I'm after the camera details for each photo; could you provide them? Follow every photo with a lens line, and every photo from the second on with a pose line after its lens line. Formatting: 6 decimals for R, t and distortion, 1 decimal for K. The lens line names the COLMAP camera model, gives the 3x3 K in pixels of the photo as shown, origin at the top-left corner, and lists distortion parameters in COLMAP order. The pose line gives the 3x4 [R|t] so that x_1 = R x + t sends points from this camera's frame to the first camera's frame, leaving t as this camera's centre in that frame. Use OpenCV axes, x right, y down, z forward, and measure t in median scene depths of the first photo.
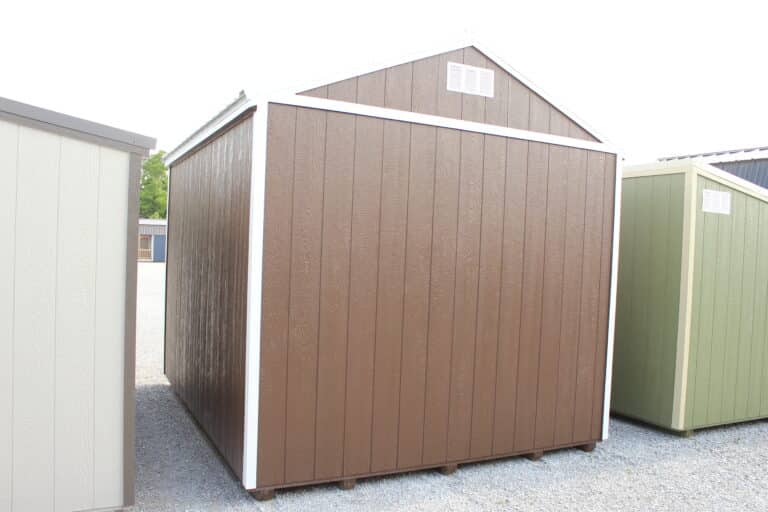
lens RADIAL K [[643.4, 0, 385.7], [0, 643.4, 272.4], [0, 0, 1]] dist [-0.163019, 0.176939]
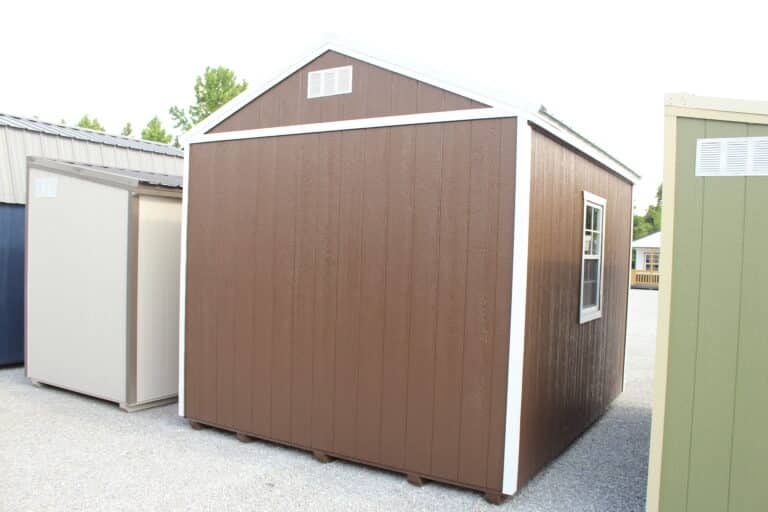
lens RADIAL K [[643.4, 0, 385.7], [0, 643.4, 272.4], [0, 0, 1]] dist [-0.163019, 0.176939]
pose [[0.528668, 0.009339, -0.848777, 1.068256], [-0.044216, 0.998885, -0.016549, 0.020676], [0.847676, 0.046278, 0.528492, 0.542174]]
